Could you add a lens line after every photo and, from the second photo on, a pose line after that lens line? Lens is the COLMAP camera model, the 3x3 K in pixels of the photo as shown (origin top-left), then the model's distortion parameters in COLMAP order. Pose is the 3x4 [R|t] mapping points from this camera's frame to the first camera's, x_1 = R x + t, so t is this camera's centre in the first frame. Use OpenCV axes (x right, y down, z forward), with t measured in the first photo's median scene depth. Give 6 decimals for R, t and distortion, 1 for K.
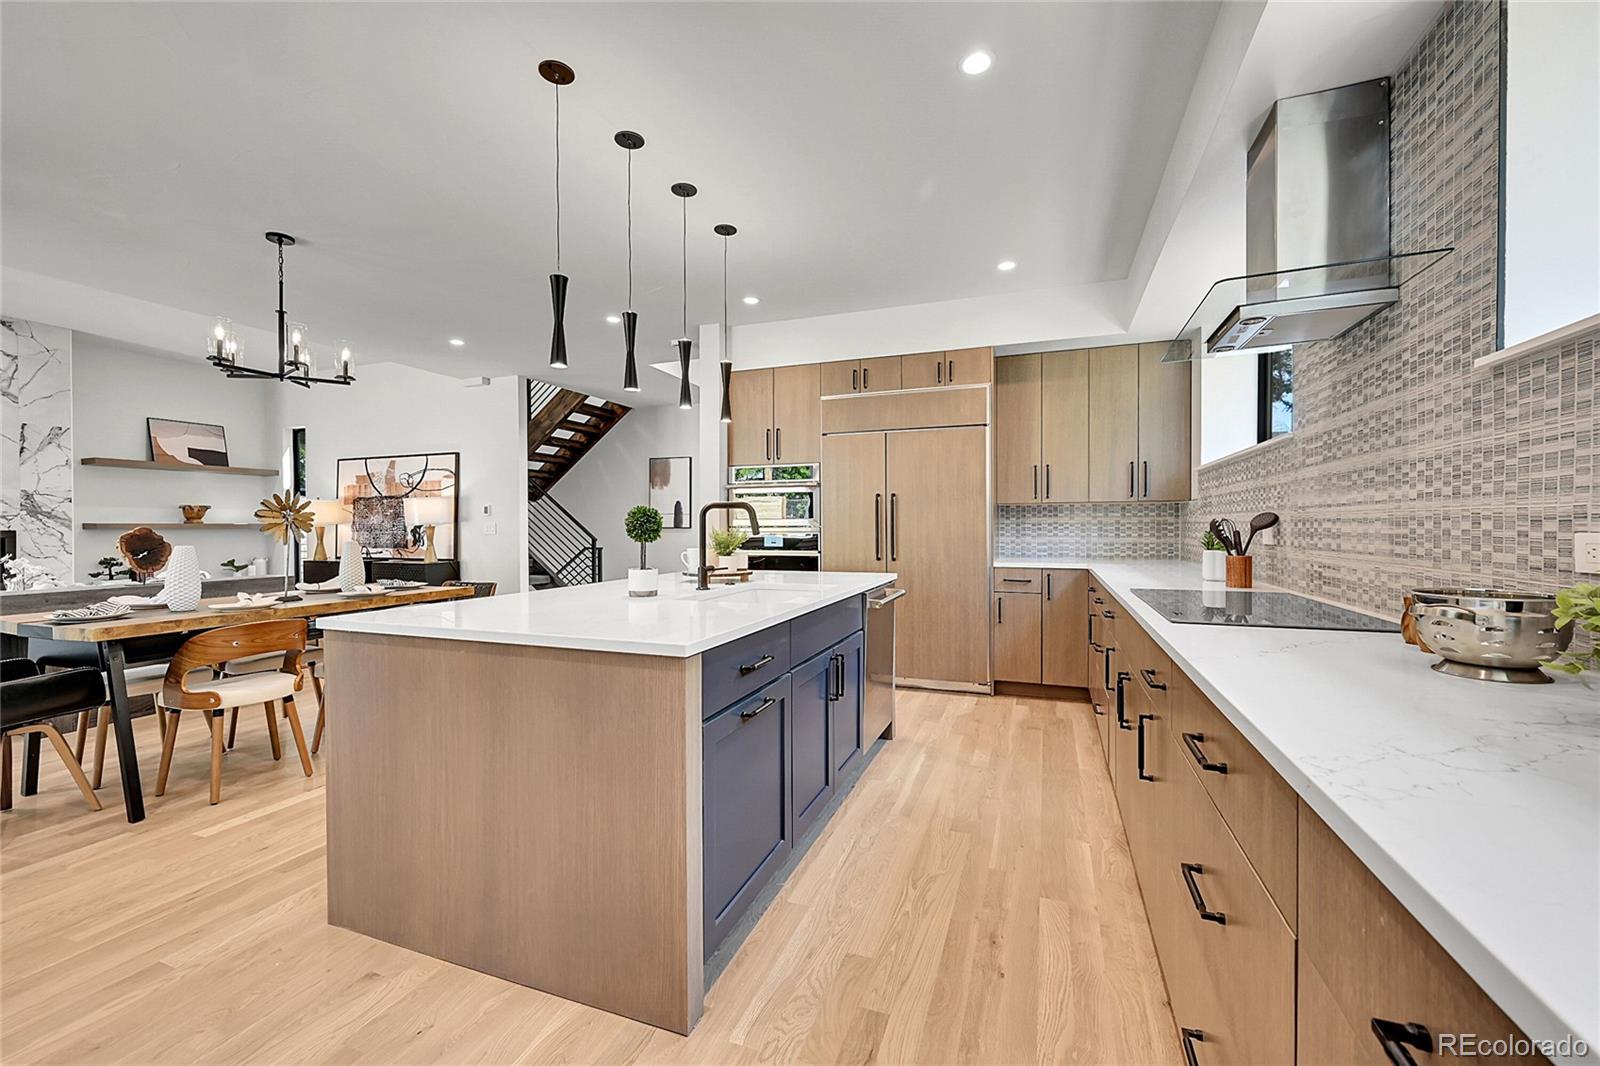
lens RADIAL K [[646.8, 0, 784.0], [0, 646.8, 527.5], [0, 0, 1]] dist [0.003182, 0.000215]
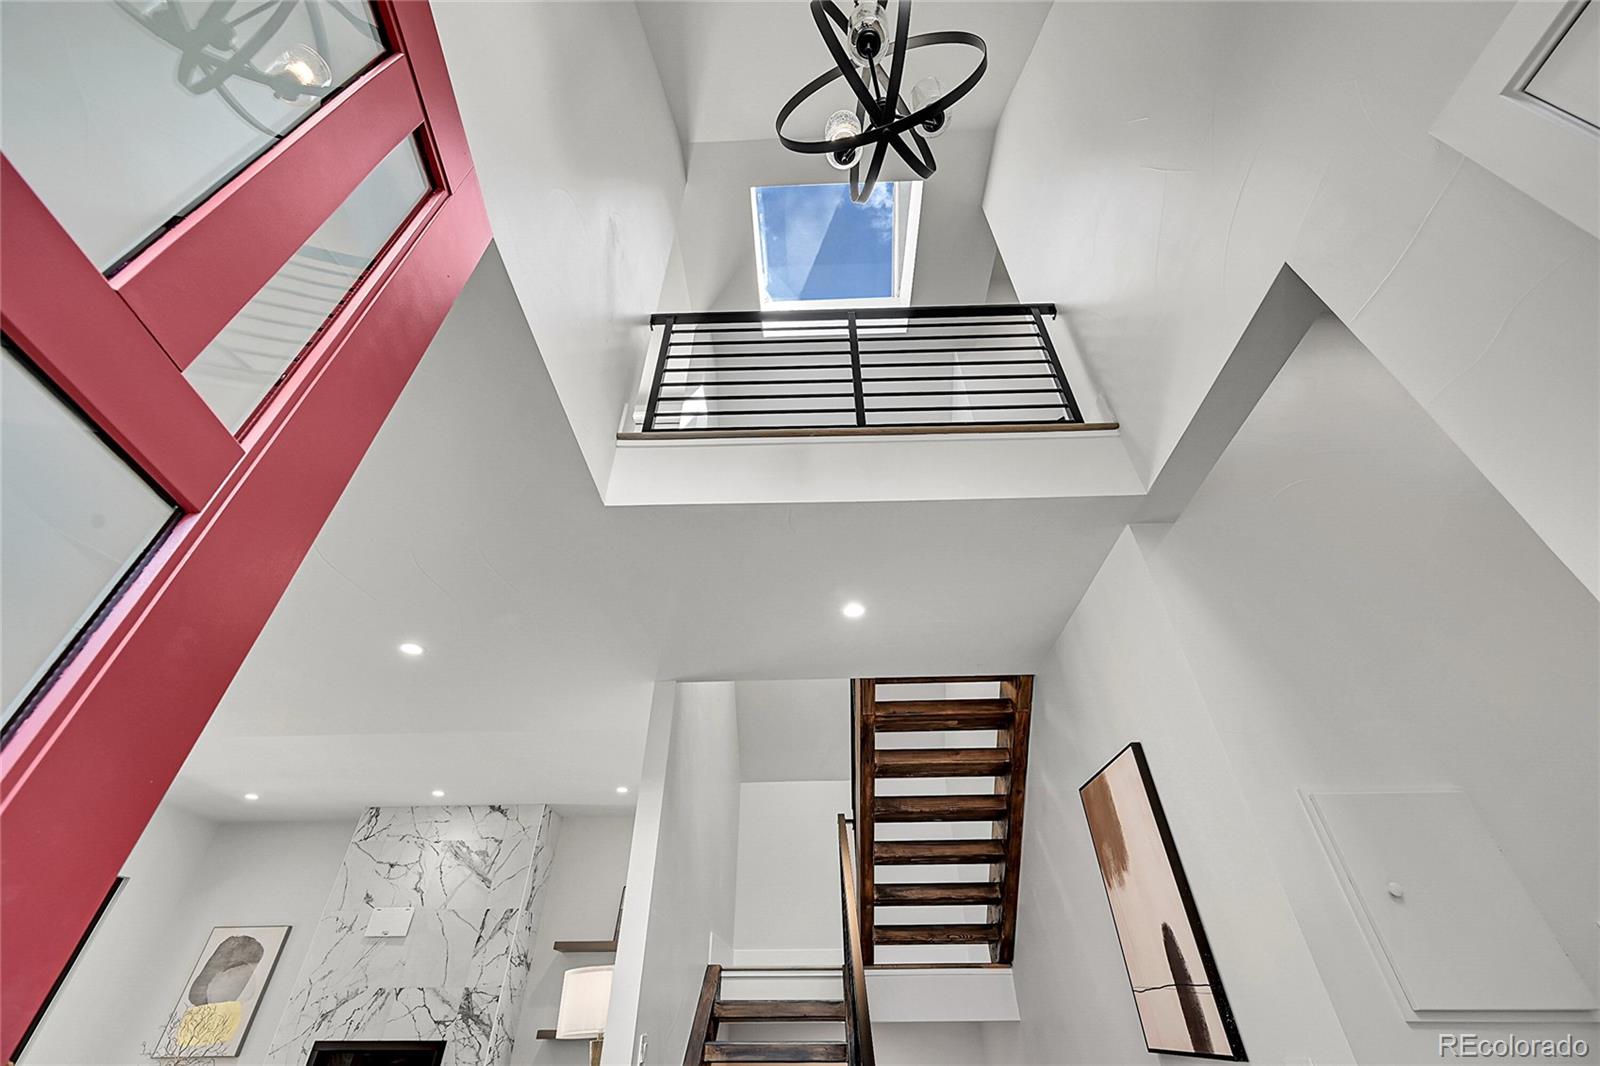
lens RADIAL K [[631.4, 0, 795.9], [0, 631.4, 532.6], [0, 0, 1]] dist [0.002519, -0.000529]
pose [[0.333528, -0.579899, -0.743288, 0.125742], [0.001300, 0.788715, -0.614757, -0.015017], [0.942739, 0.204072, 0.263812, 1.346458]]
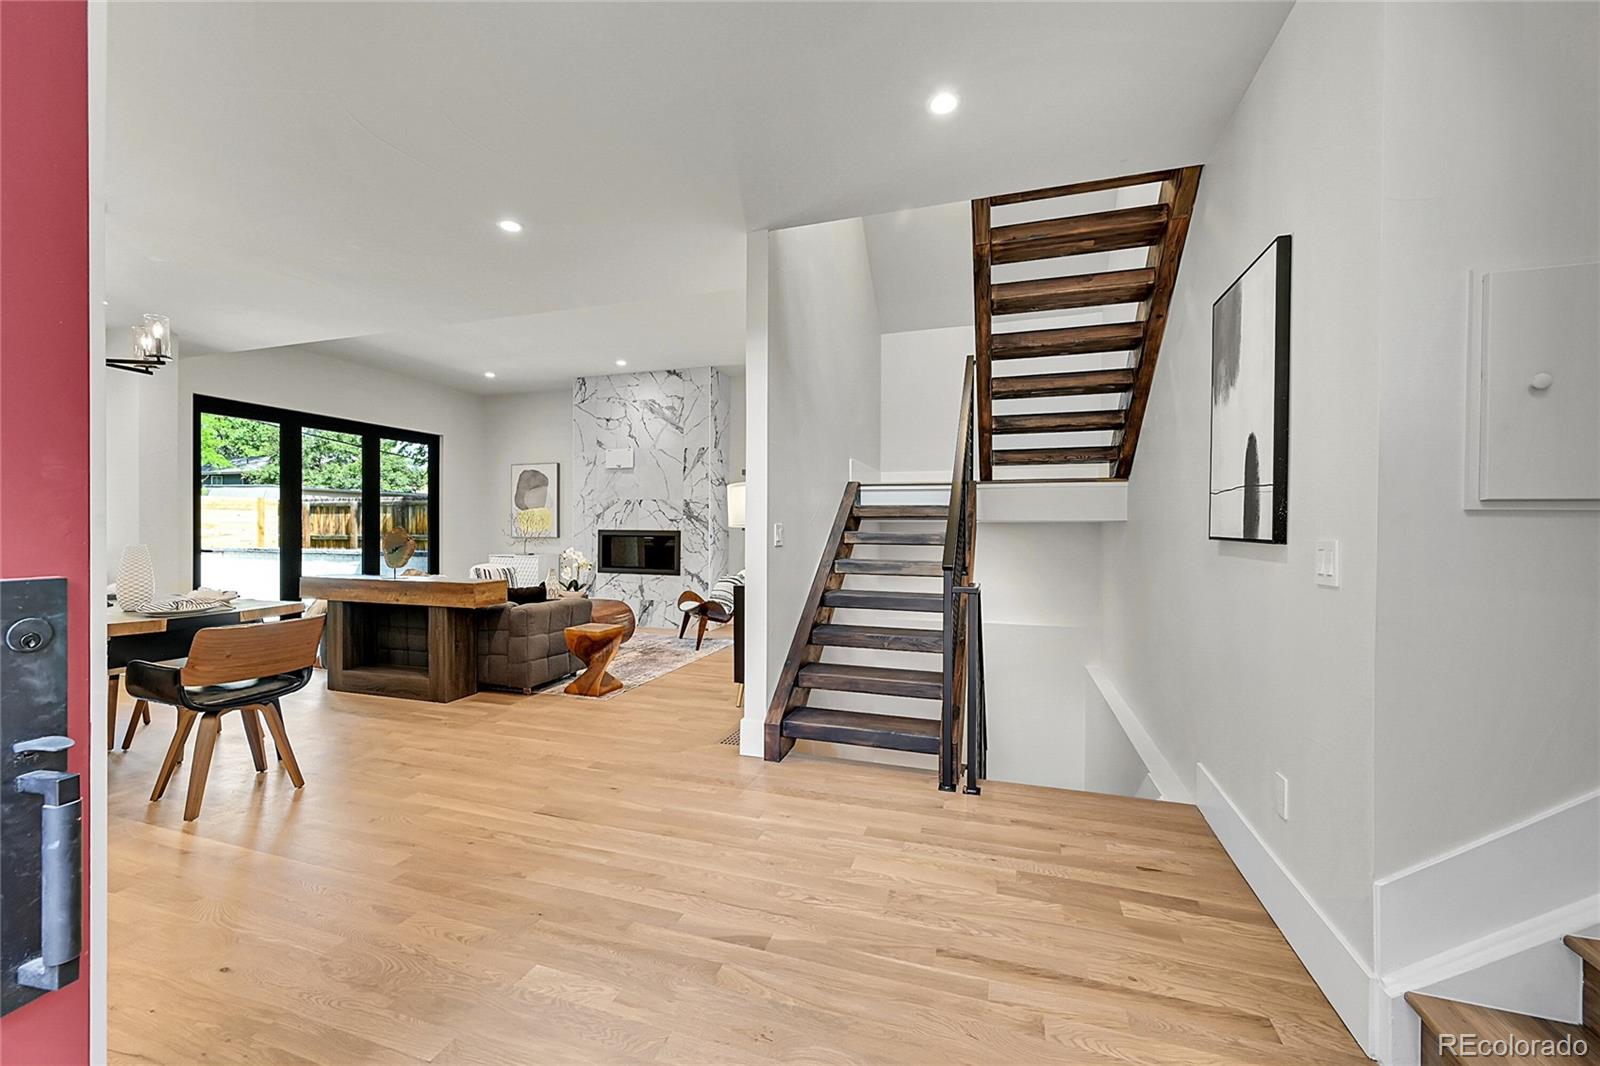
lens RADIAL K [[631.4, 0, 795.9], [0, 631.4, 532.6], [0, 0, 1]] dist [0.002519, -0.000529]
pose [[0.056941, 0.009098, -0.998336, 0.128111], [-0.008586, 0.999926, 0.008623, -0.005618], [0.998341, 0.008081, 0.057015, 1.438944]]
